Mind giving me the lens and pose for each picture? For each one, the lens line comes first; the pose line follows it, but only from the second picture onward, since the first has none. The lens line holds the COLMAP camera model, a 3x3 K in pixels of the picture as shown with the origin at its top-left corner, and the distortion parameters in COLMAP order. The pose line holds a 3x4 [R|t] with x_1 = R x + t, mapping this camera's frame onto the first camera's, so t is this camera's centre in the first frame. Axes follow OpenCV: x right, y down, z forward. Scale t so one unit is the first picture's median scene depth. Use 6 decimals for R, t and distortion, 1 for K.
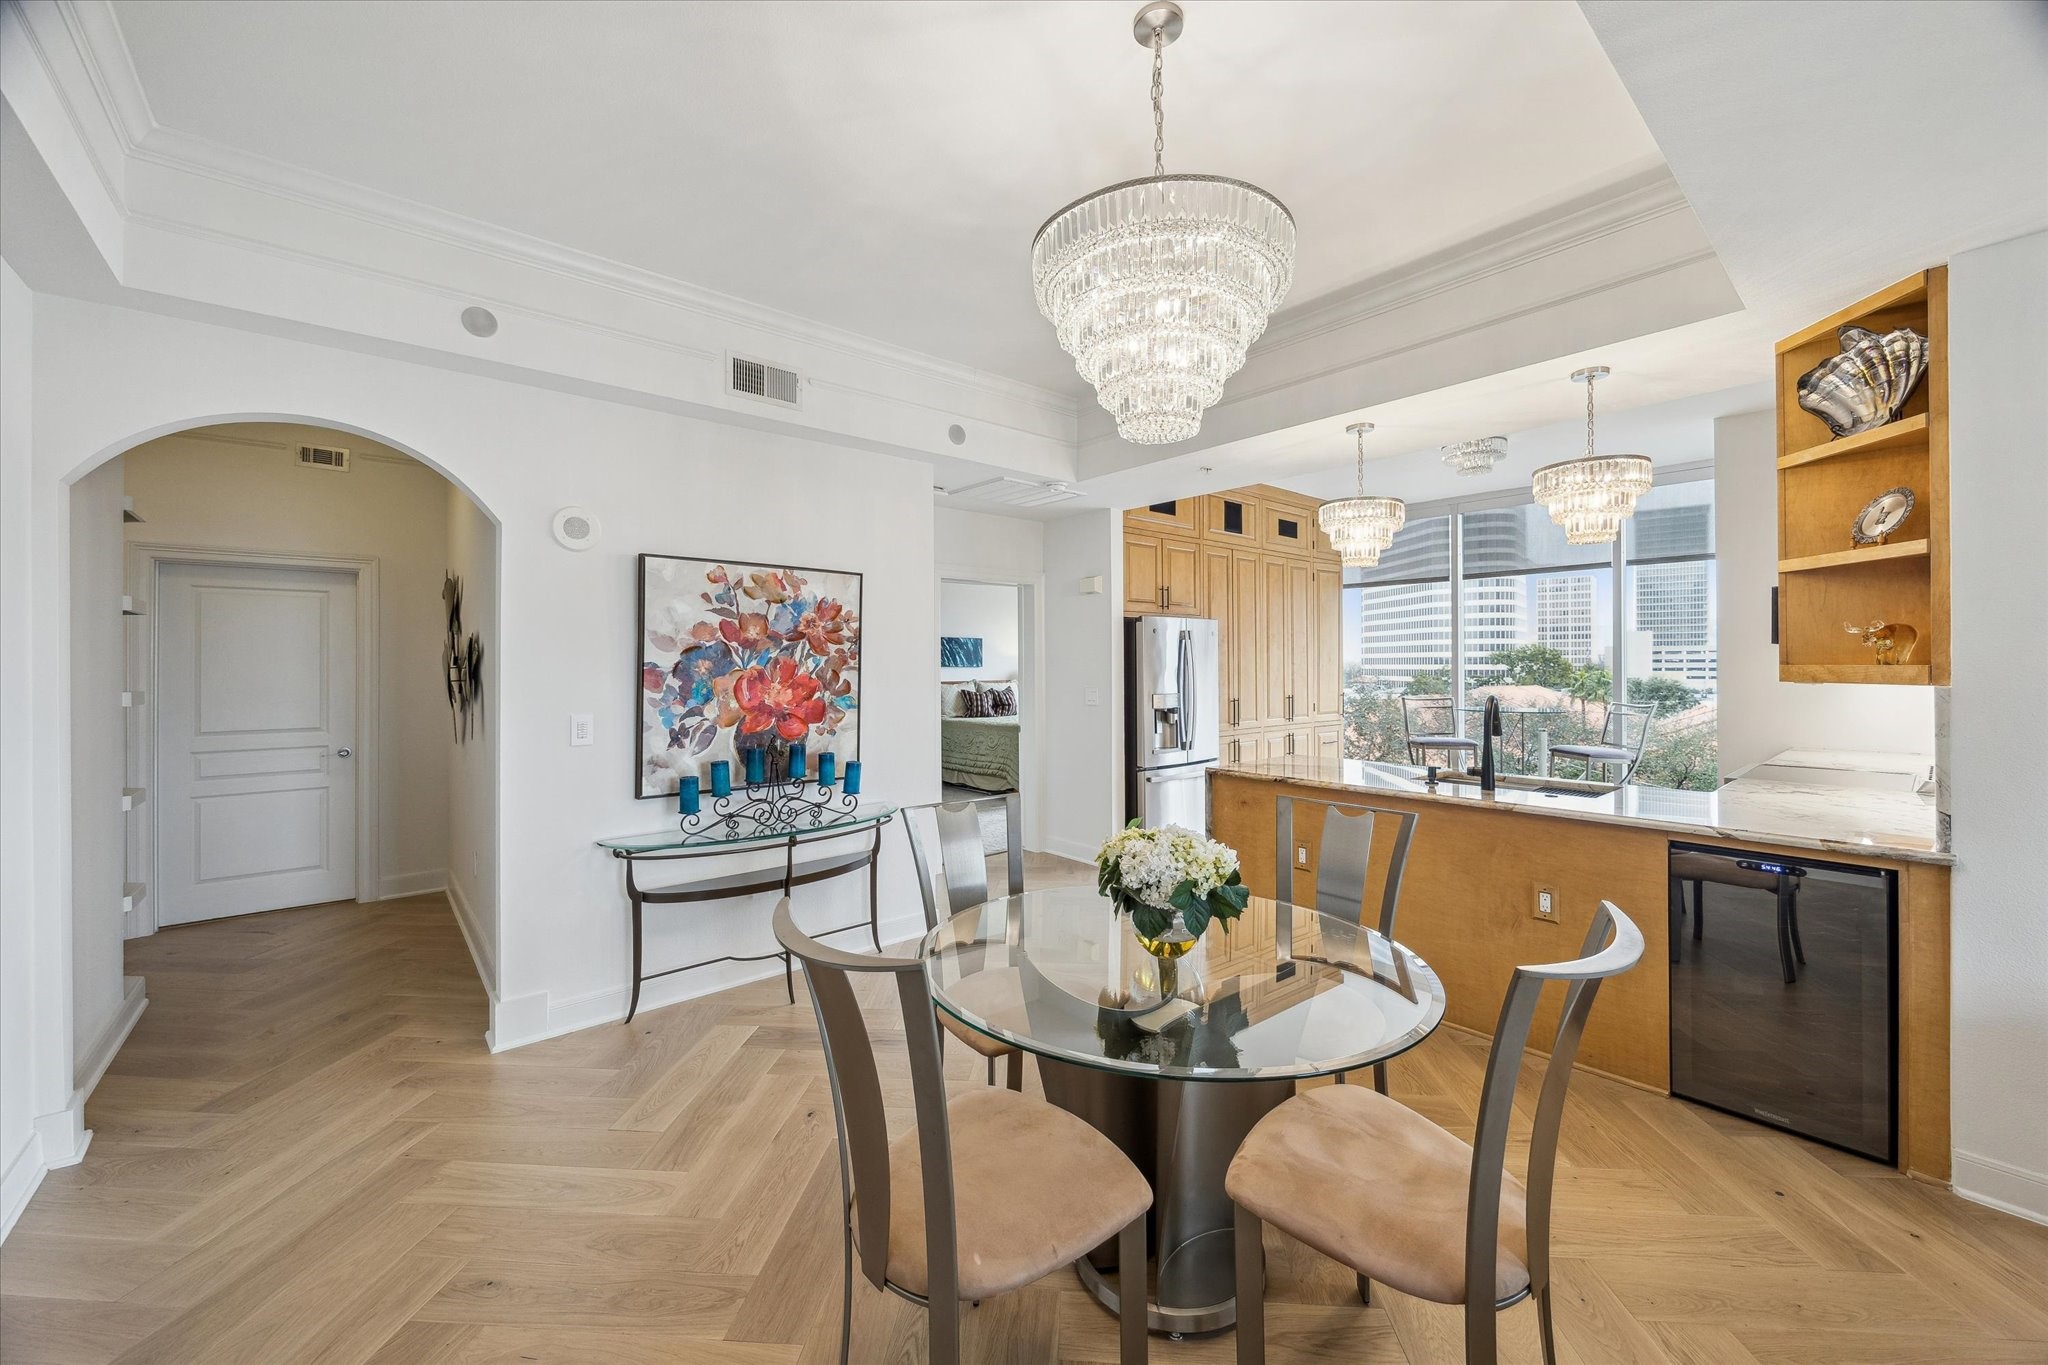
lens RADIAL K [[780.7, 0, 1021.5], [0, 780.7, 658.2], [0, 0, 1]] dist [0.001980, -0.000476]
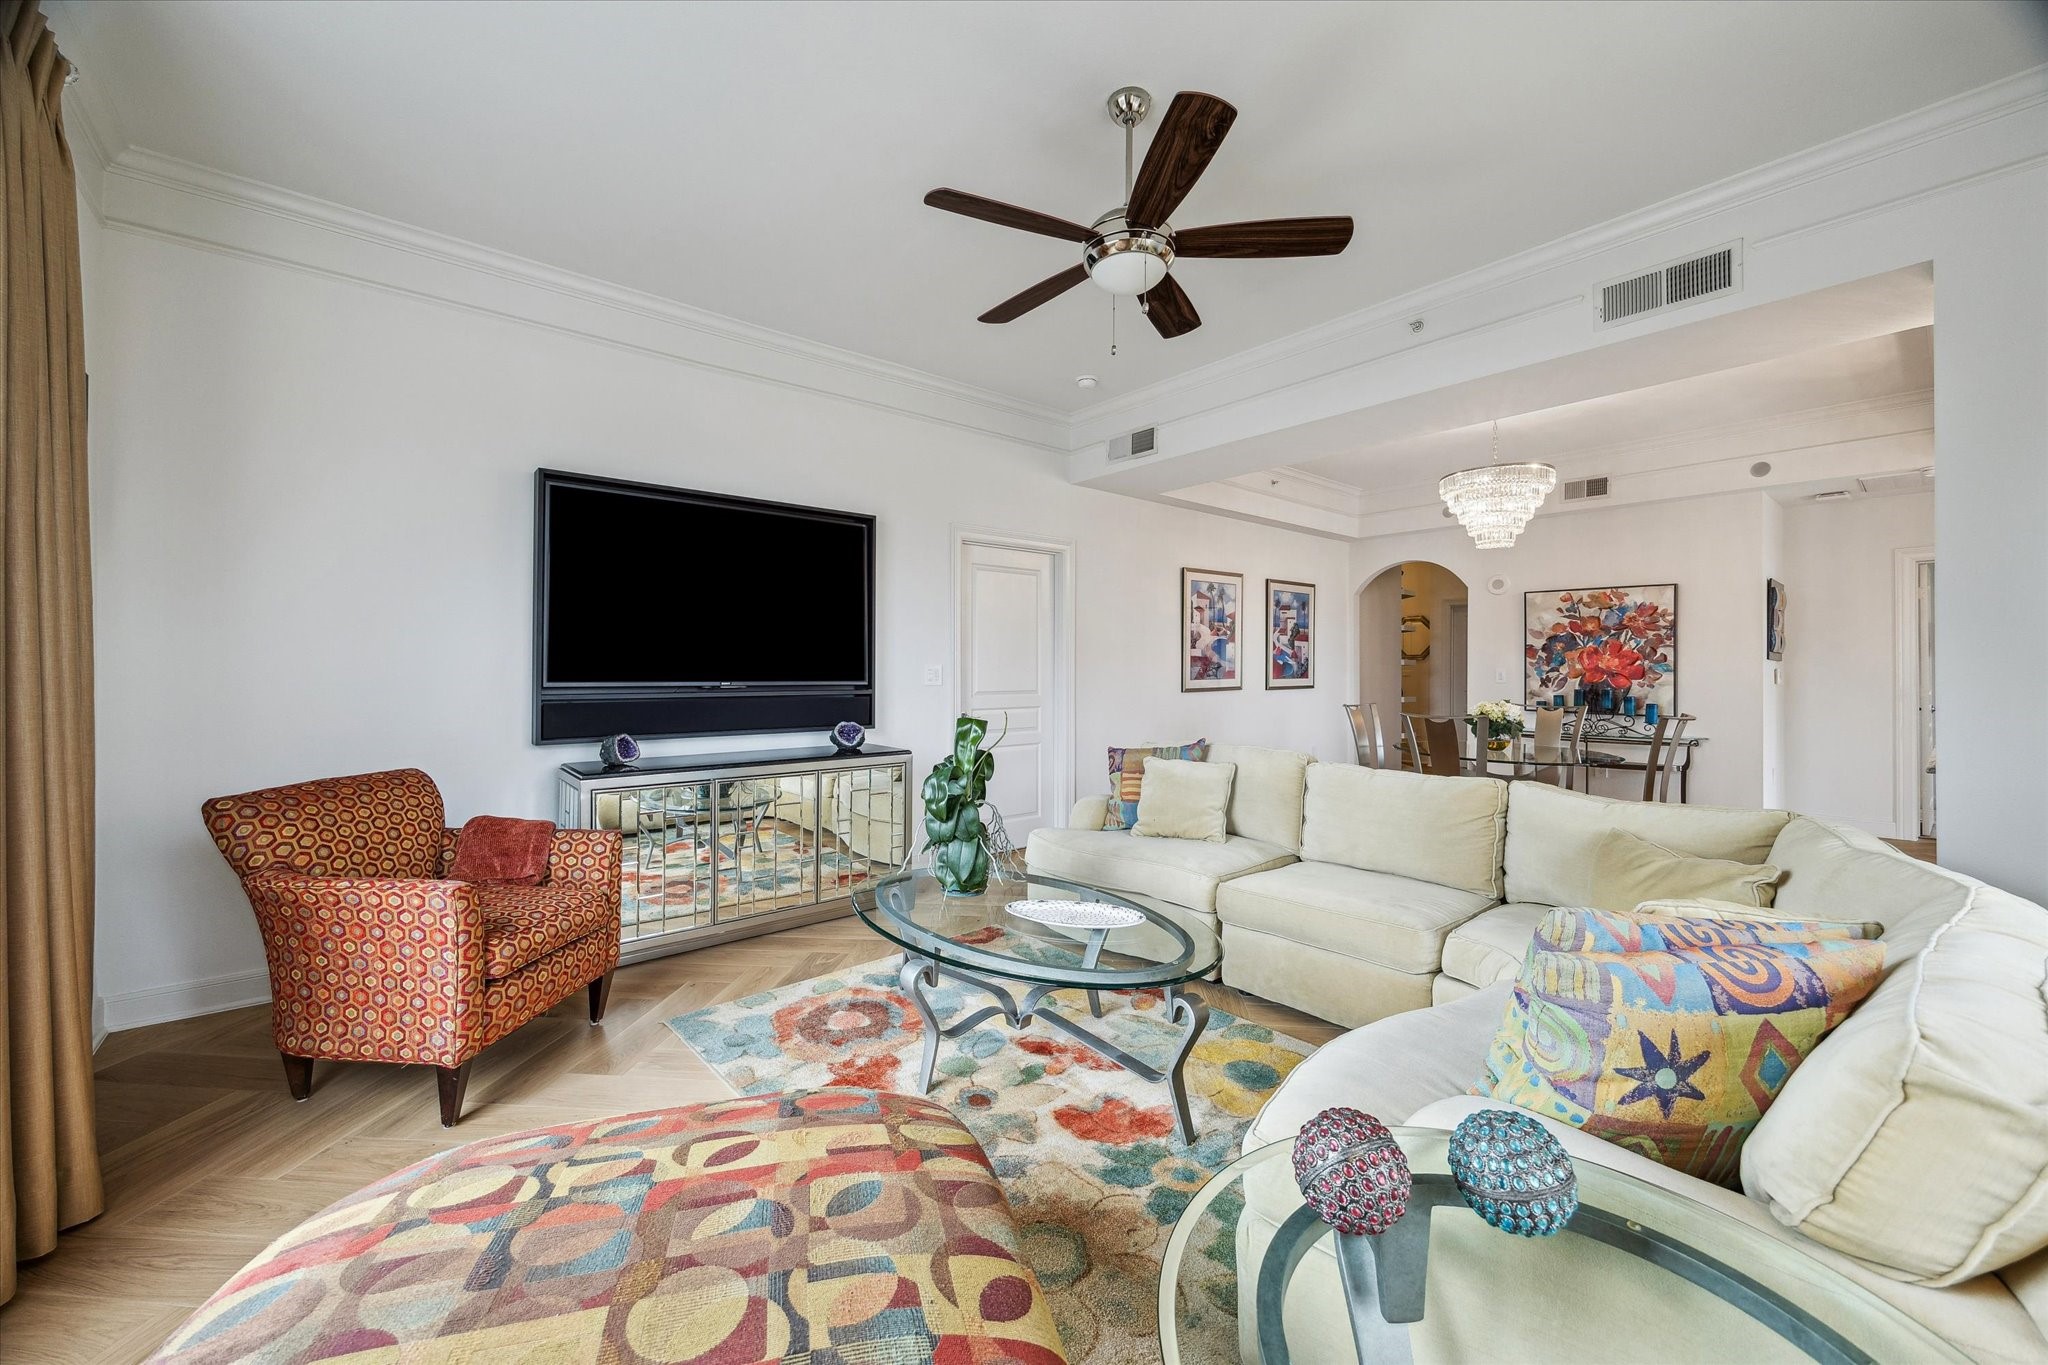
lens RADIAL K [[780.7, 0, 1032.4], [0, 780.7, 669.0], [0, 0, 1]] dist [0.001980, -0.000476]
pose [[-0.001603, 0.007733, -0.999969, 1.066911], [0.003889, 0.999963, 0.007726, 0.033180], [0.999991, -0.003877, -0.001633, -0.204433]]
